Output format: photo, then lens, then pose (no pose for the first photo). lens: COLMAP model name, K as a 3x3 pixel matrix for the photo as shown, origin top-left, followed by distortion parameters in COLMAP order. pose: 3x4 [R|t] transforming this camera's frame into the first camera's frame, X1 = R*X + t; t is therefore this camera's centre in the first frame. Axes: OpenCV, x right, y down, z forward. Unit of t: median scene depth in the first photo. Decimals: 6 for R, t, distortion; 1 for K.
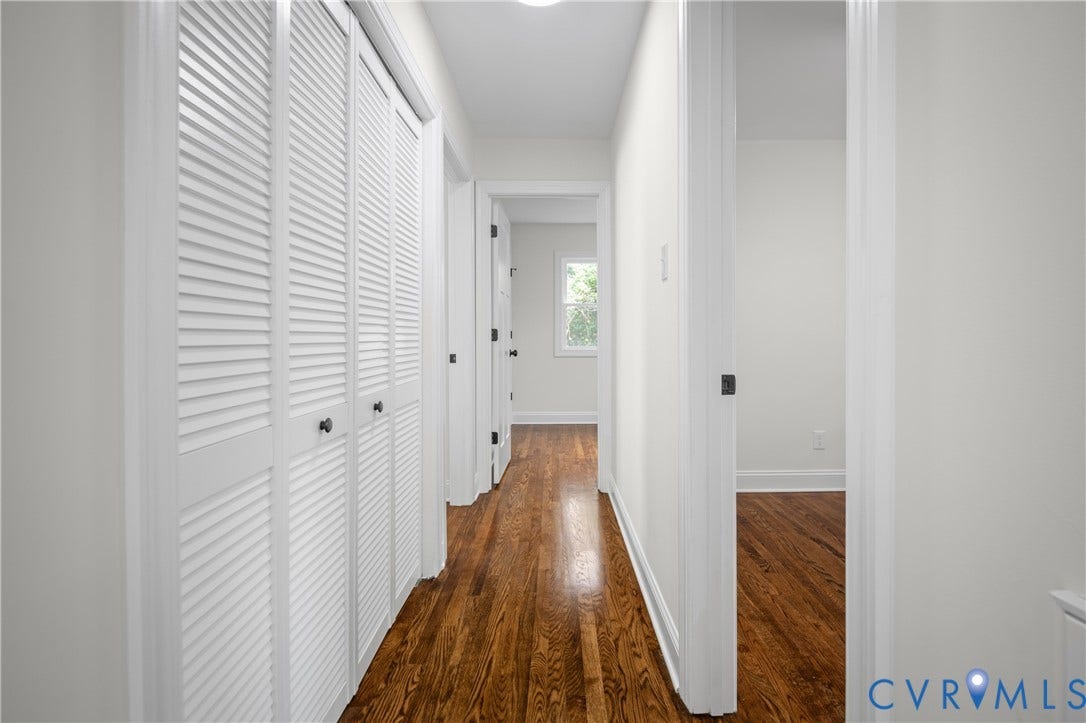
lens RADIAL K [[499.0, 0, 557.9], [0, 499.0, 337.3], [0, 0, 1]] dist [0.001476, -0.000618]
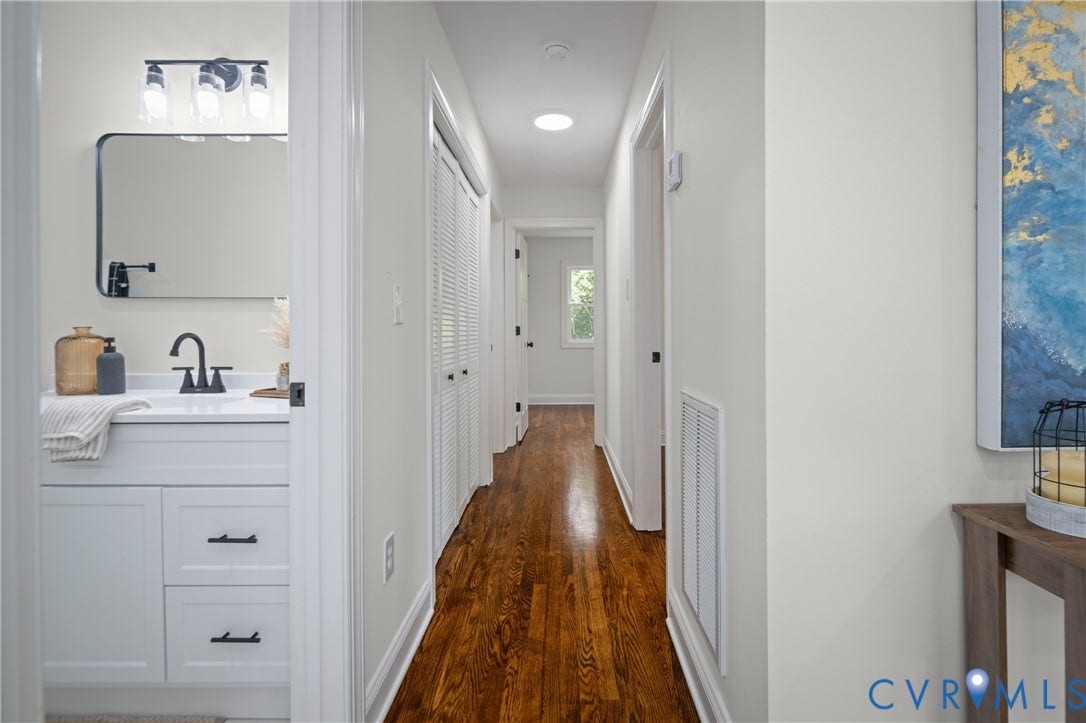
lens RADIAL K [[499.0, 0, 557.9], [0, 499.0, 337.3], [0, 0, 1]] dist [0.001476, -0.000618]
pose [[0.999951, -0.003380, -0.009318, -0.005844], [0.003483, 0.999933, 0.011075, -0.001295], [0.009280, -0.011107, 0.999895, -0.346966]]
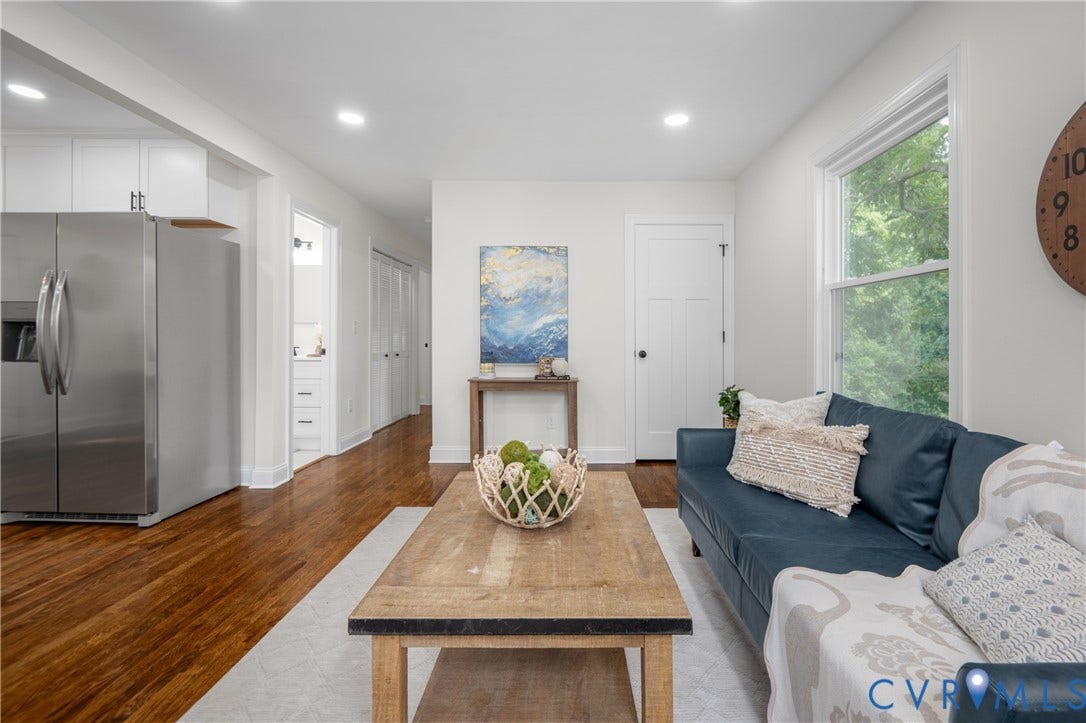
lens RADIAL K [[506.5, 0, 558.6], [0, 506.5, 339.4], [0, 0, 1]] dist [0.003194, -0.008208]
pose [[0.999765, 0.005347, -0.021022, 0.409196], [-0.005088, 0.999911, 0.012357, -0.011279], [0.021086, -0.012247, 0.999703, -1.224490]]
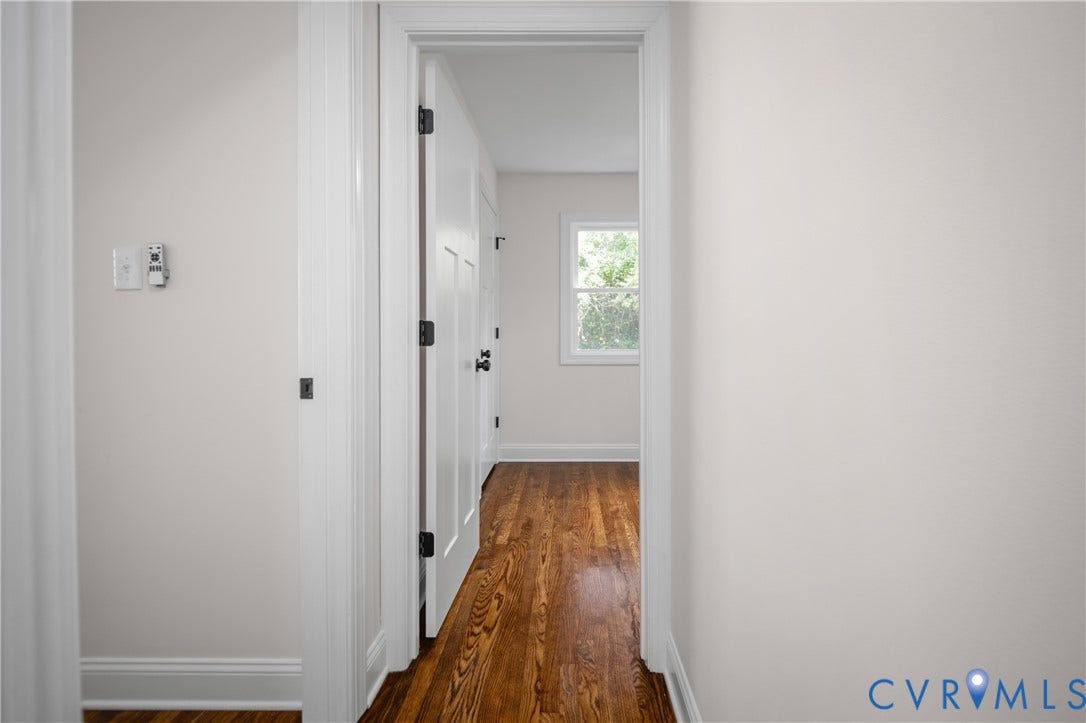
lens RADIAL K [[506.5, 0, 558.6], [0, 506.5, 339.4], [0, 0, 1]] dist [0.003194, -0.008208]
pose [[0.999731, 0.000588, -0.023182, 0.013019], [-0.000422, 0.999974, 0.007156, -0.002270], [0.023186, -0.007145, 0.999706, 0.513284]]
